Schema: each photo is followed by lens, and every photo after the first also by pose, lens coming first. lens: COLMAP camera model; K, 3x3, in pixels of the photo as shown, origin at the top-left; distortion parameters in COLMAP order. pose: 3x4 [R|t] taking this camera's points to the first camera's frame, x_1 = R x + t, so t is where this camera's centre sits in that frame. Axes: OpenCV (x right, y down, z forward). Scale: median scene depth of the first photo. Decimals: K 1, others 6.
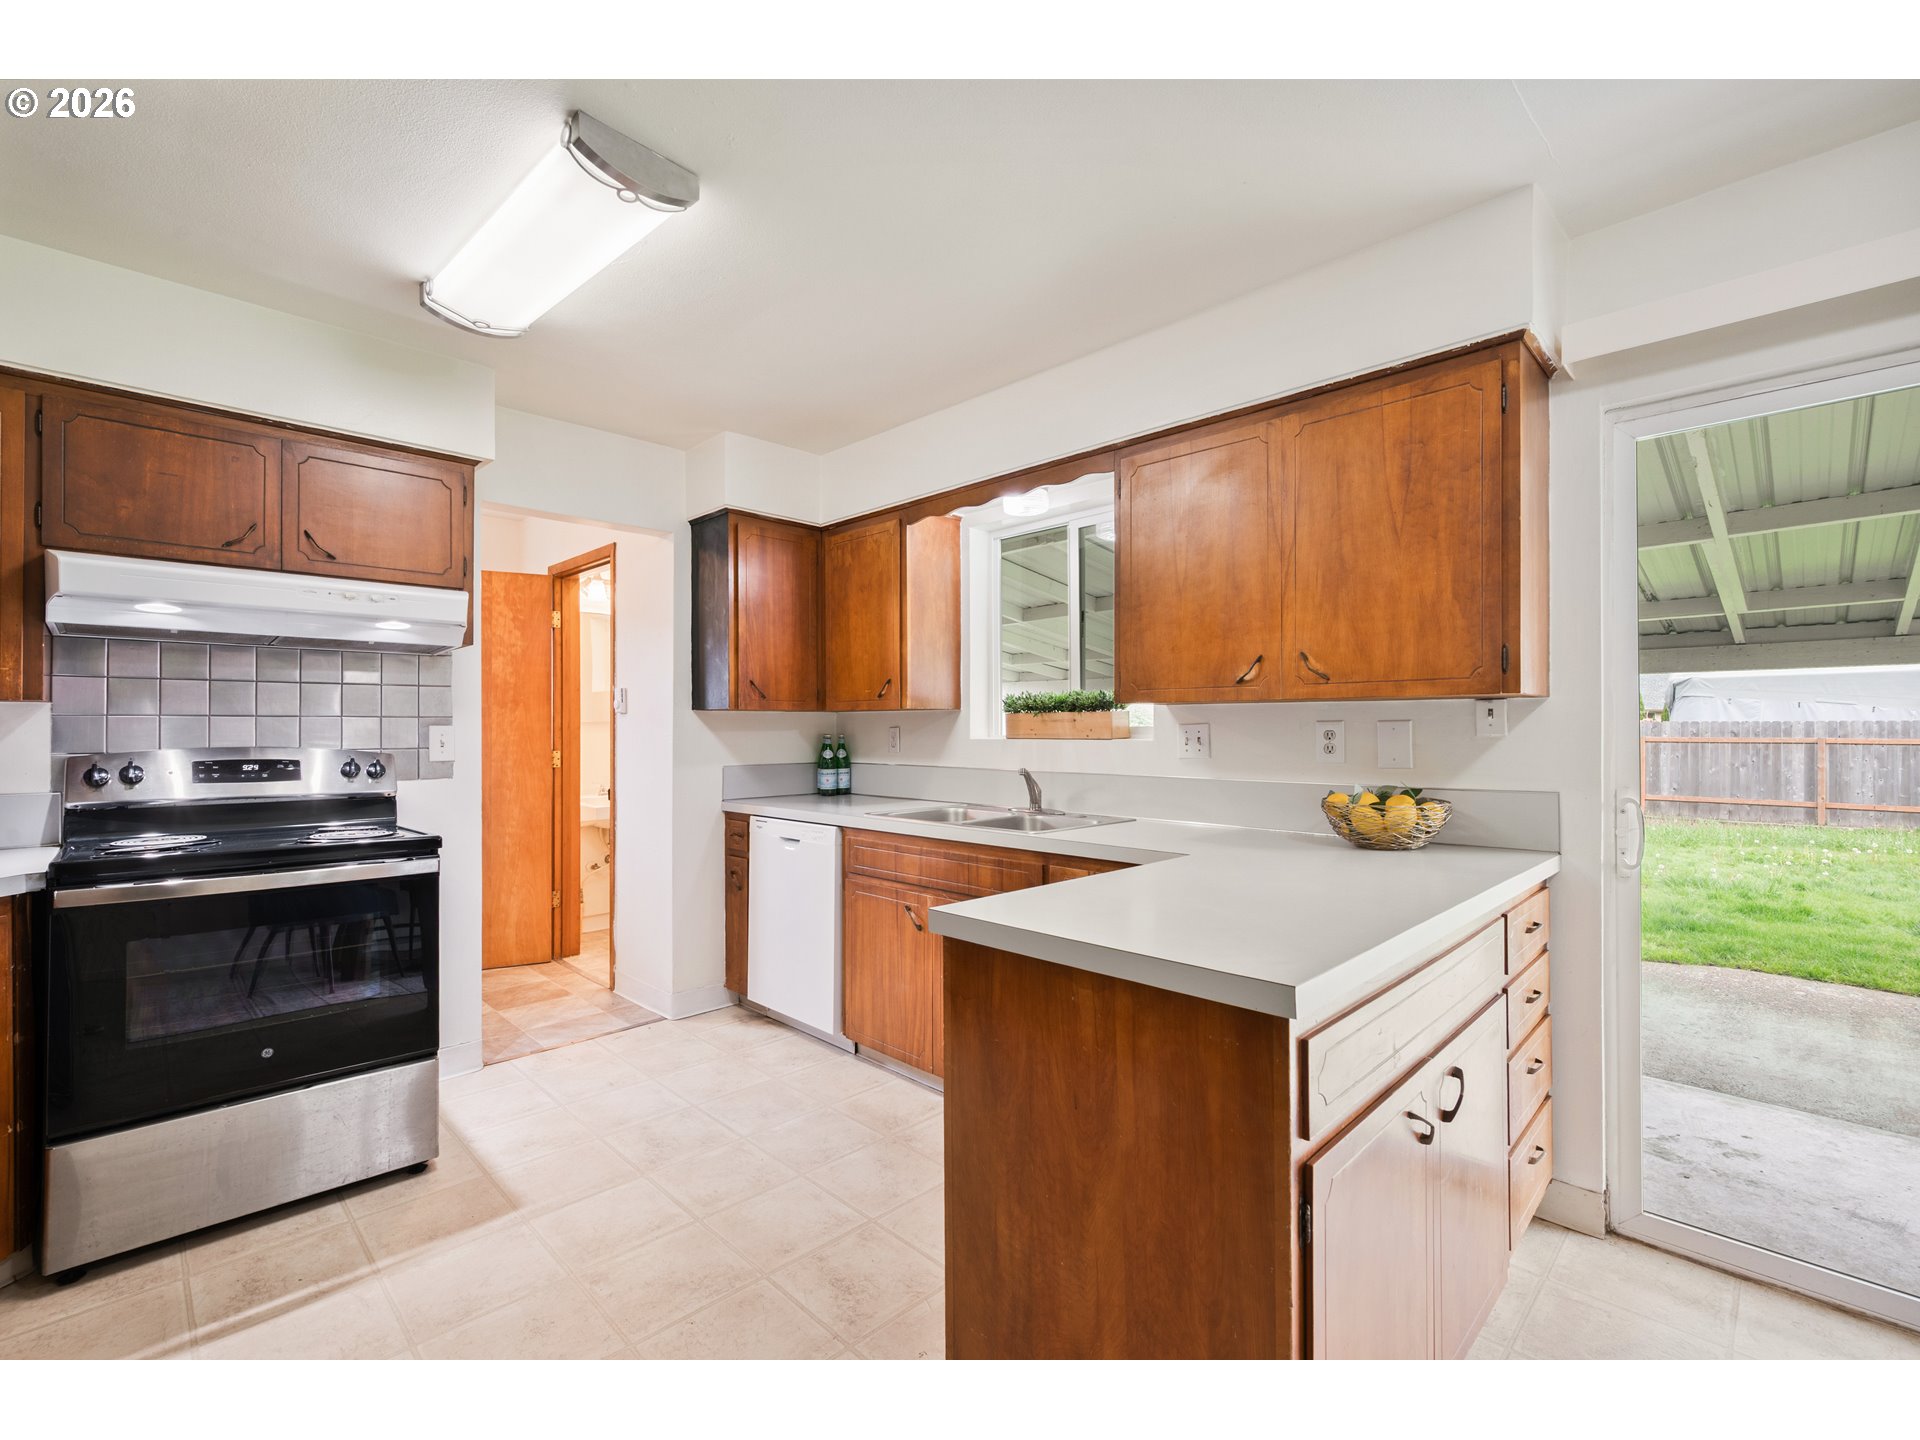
lens RADIAL K [[884.0, 0, 960.0], [0, 884.0, 720.0], [0, 0, 1]] dist [0.001136, 0.000027]
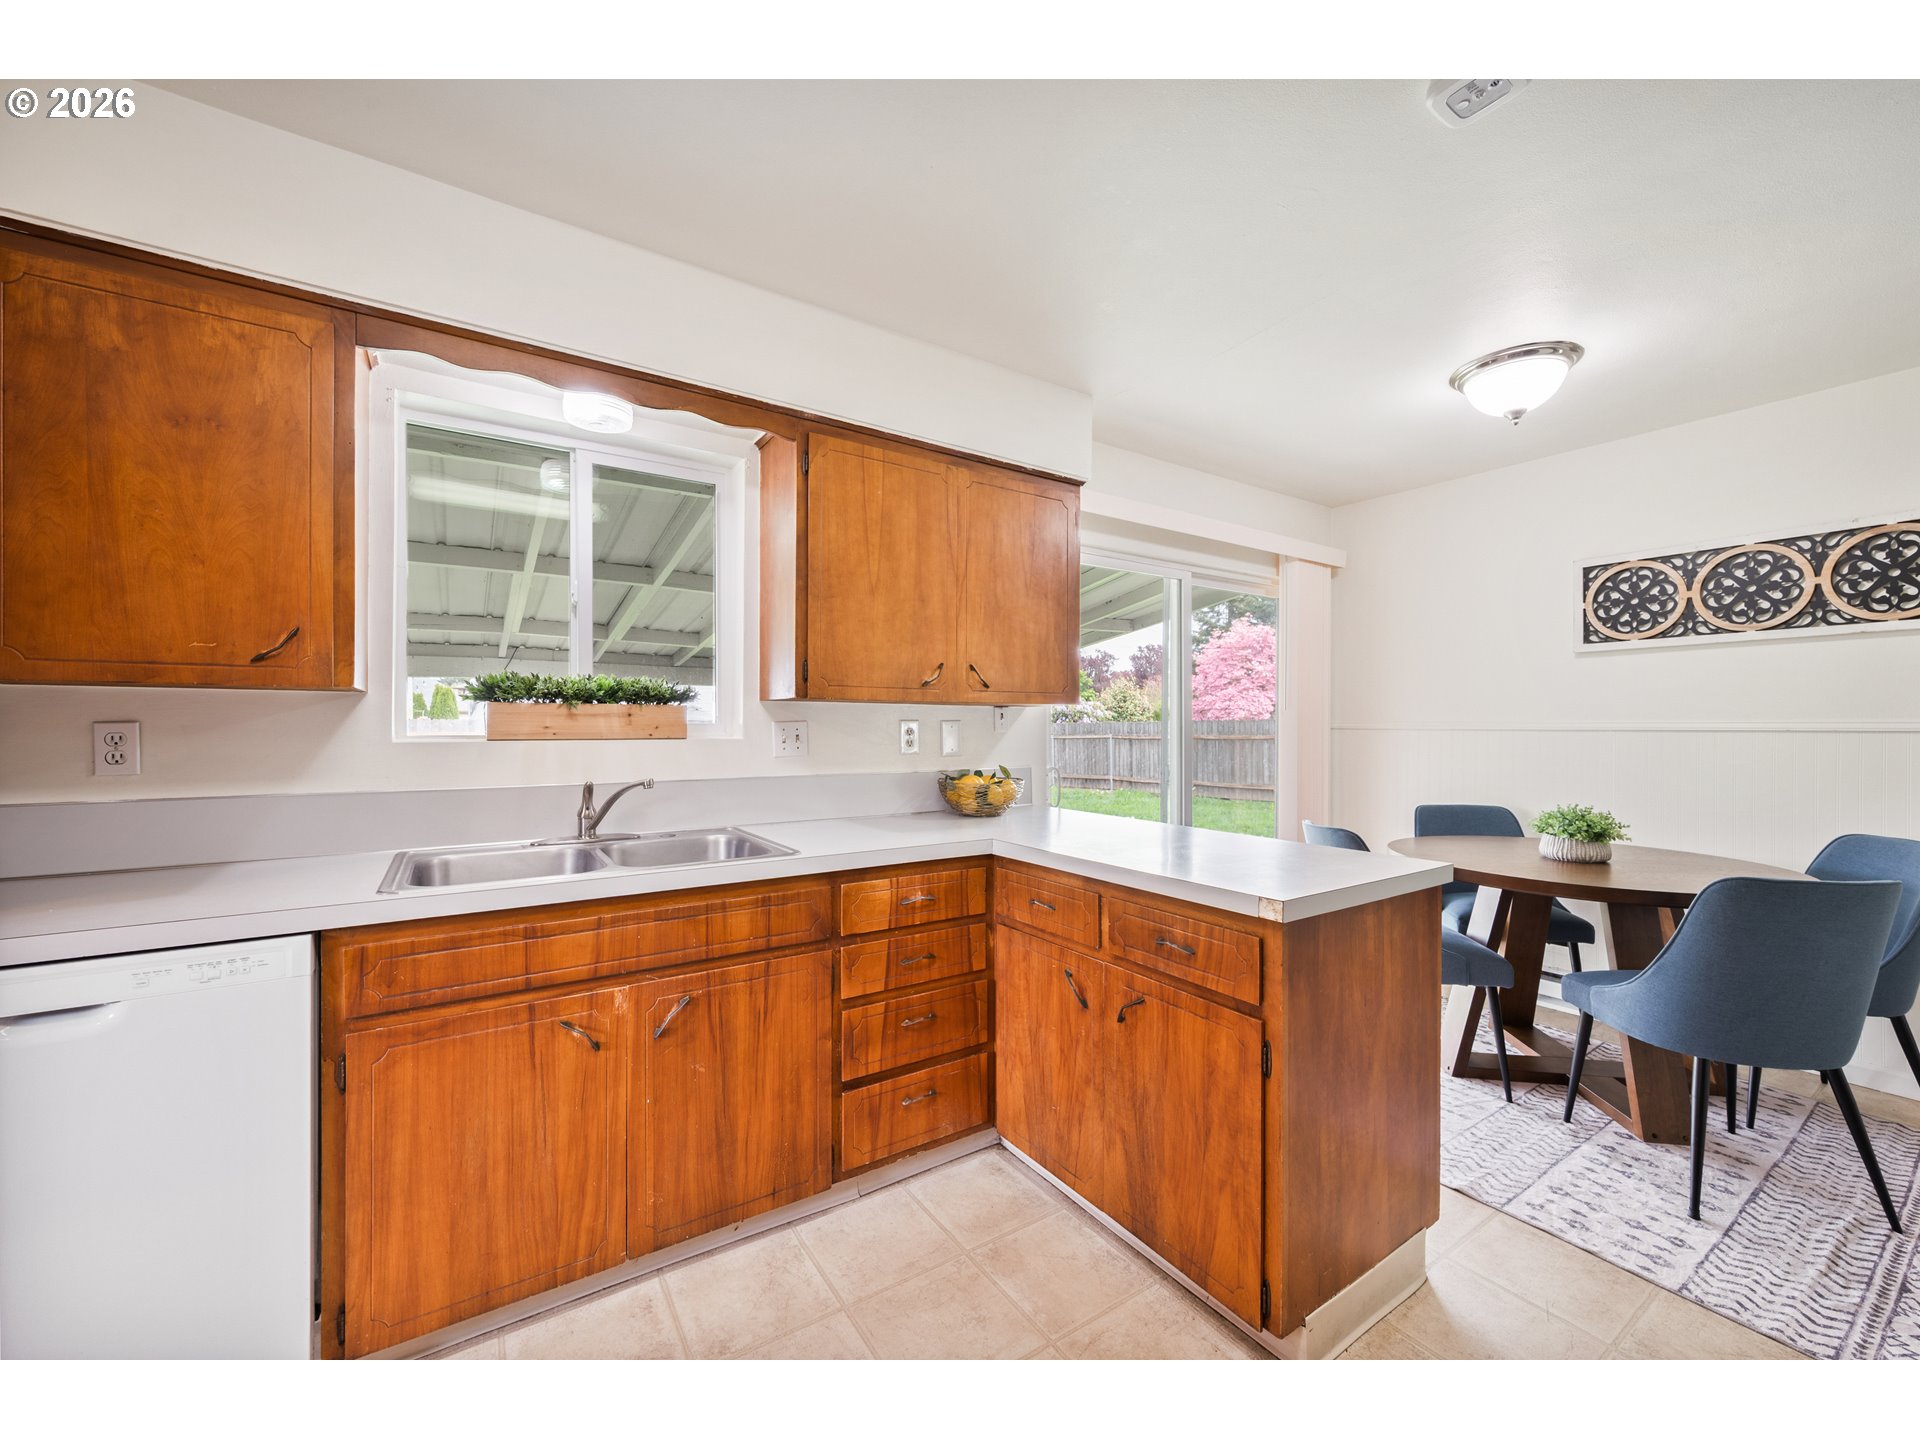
lens RADIAL K [[770.5, 0, 960.0], [0, 770.5, 720.0], [0, 0, 1]] dist [-0.001897, -0.000026]
pose [[0.172198, 0.008548, 0.985025, -0.539645], [-0.012818, 0.999897, -0.006436, 0.006065], [-0.984979, -0.011518, 0.172290, 0.662428]]
